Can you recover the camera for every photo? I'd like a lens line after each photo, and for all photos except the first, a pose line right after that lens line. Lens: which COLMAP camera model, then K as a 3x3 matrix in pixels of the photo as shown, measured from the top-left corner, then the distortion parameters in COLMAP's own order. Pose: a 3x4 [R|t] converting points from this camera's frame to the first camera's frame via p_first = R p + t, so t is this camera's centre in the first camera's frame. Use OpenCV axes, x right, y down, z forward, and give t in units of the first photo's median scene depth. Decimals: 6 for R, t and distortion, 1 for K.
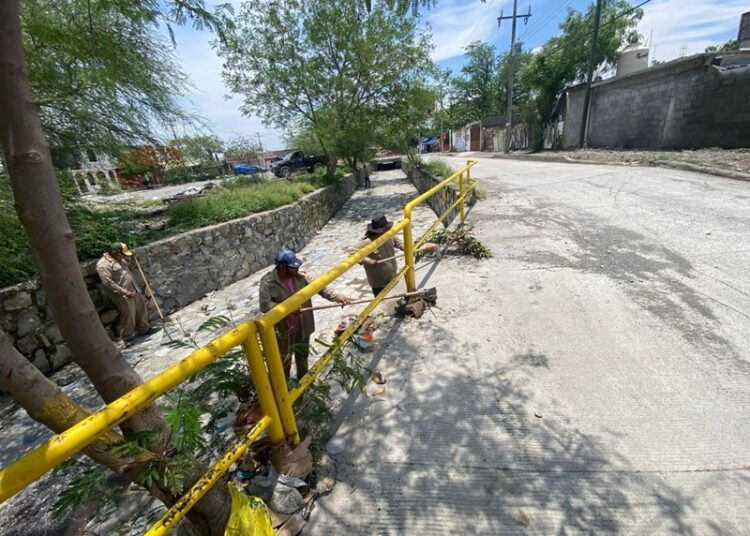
lens RADIAL K [[306.1, 0, 402.2], [0, 306.1, 271.3], [0, 0, 1]] dist [0.019679, -0.021205]
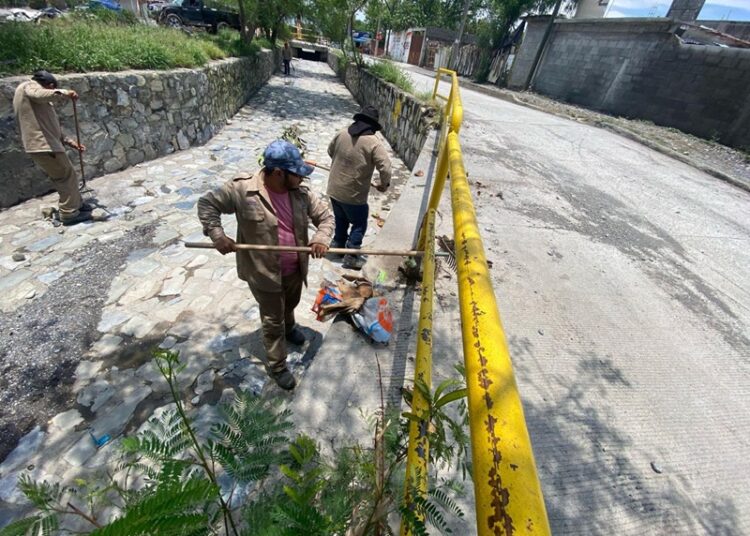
lens RADIAL K [[306.1, 0, 402.2], [0, 306.1, 271.3], [0, 0, 1]] dist [0.019679, -0.021205]
pose [[0.952531, 0.086380, 0.291930, -0.061249], [-0.155449, 0.962479, 0.222418, -0.007612], [-0.261764, -0.257240, 0.930219, 0.101527]]
